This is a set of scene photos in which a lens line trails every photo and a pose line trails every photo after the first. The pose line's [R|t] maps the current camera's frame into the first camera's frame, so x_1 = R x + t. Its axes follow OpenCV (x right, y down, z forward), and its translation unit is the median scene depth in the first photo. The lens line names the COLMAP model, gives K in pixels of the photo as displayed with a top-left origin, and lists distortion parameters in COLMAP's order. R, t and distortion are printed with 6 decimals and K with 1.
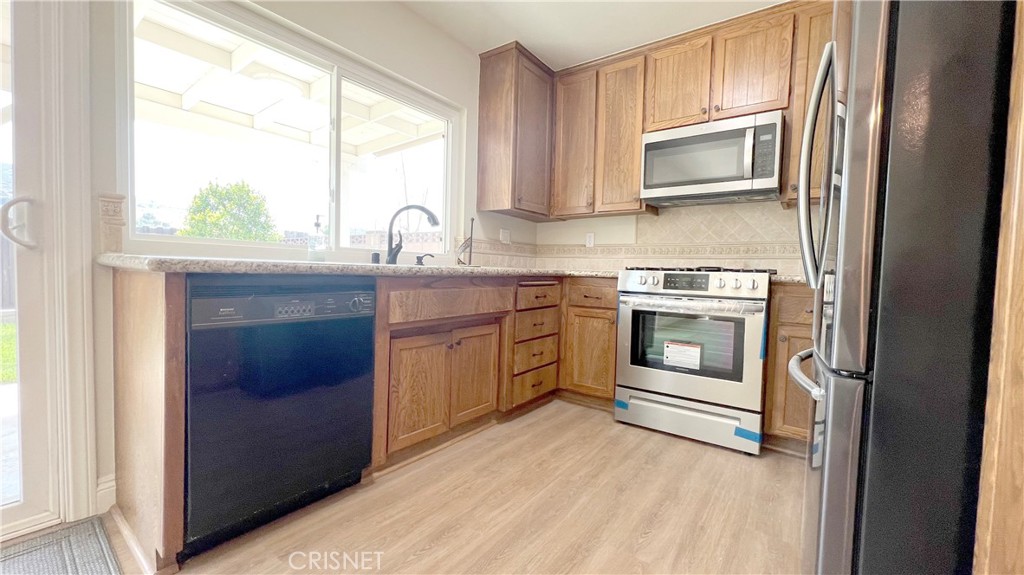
lens RADIAL K [[408.9, 0, 510.5], [0, 408.9, 286.8], [0, 0, 1]] dist [-0.002776, 0.000222]
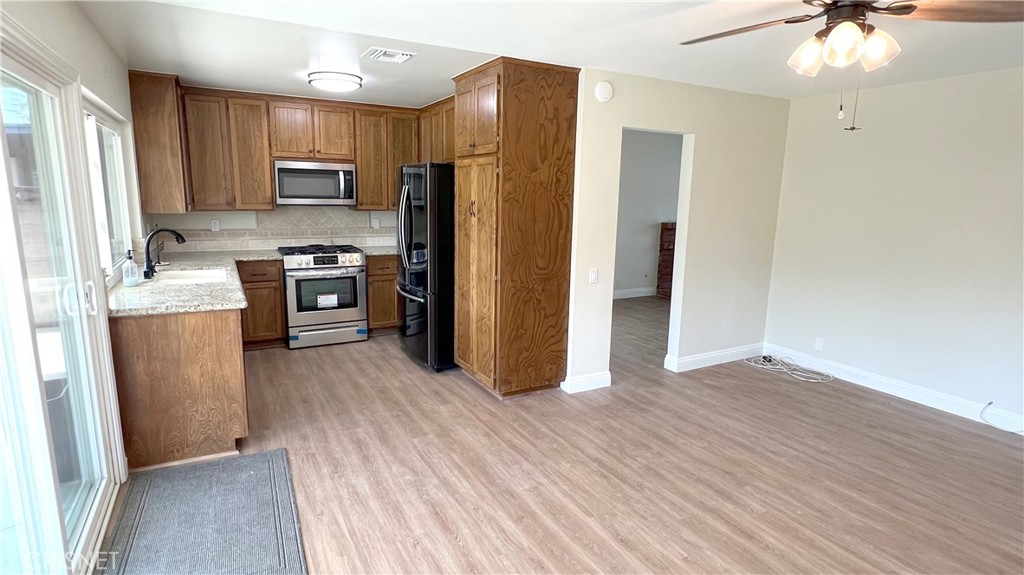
lens RADIAL K [[529.6, 0, 503.8], [0, 529.6, 288.6], [0, 0, 1]] dist [0.010806, -0.000158]
pose [[0.429297, -0.183195, 0.884389, -1.209442], [0.031655, 0.981663, 0.187979, -0.277403], [-0.902608, -0.052703, 0.427224, -0.649912]]
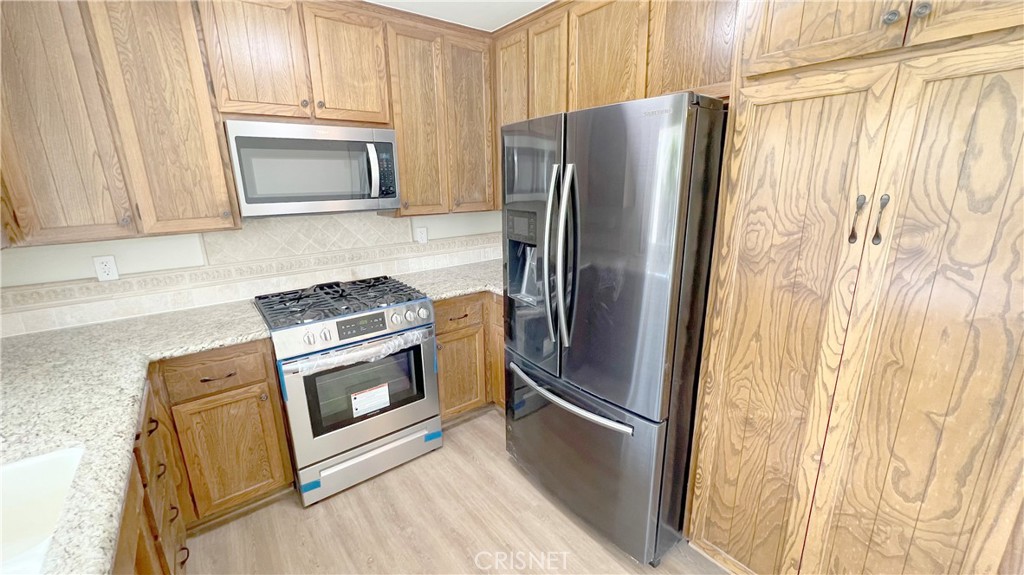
lens RADIAL K [[408.9, 0, 509.6], [0, 408.9, 286.6], [0, 0, 1]] dist [-0.002776, 0.000222]
pose [[0.269360, -0.278480, 0.921897, -0.261115], [0.064360, 0.960344, 0.271289, -0.288310], [-0.960887, -0.013742, 0.276601, 0.405638]]
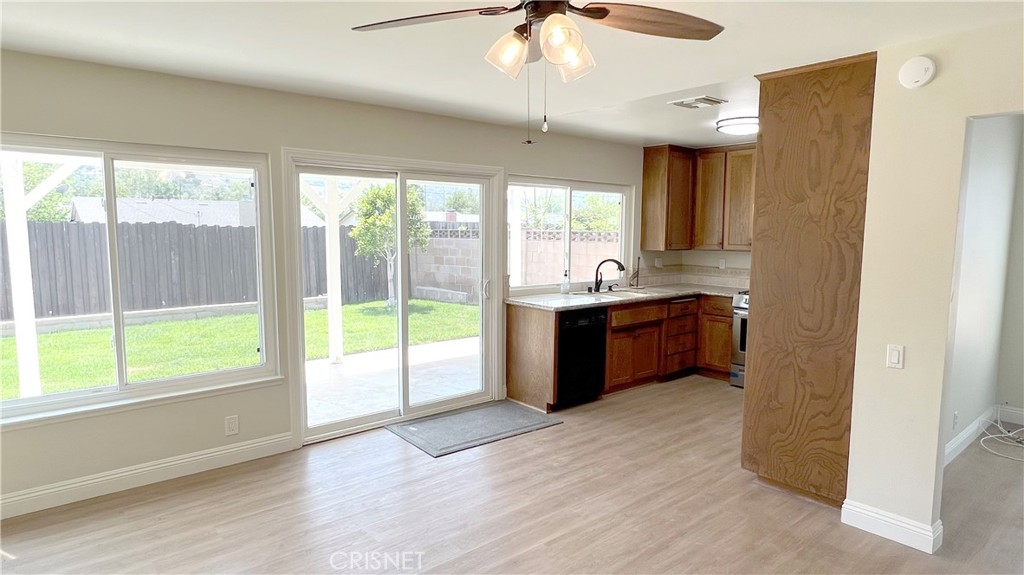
lens RADIAL K [[585.7, 0, 505.6], [0, 585.7, 289.5], [0, 0, 1]] dist [-0.002012, -0.003025]
pose [[0.973295, 0.002592, -0.229544, -0.087580], [0.010504, 0.998386, 0.055815, -0.201982], [0.229318, -0.056736, 0.971697, -1.509913]]
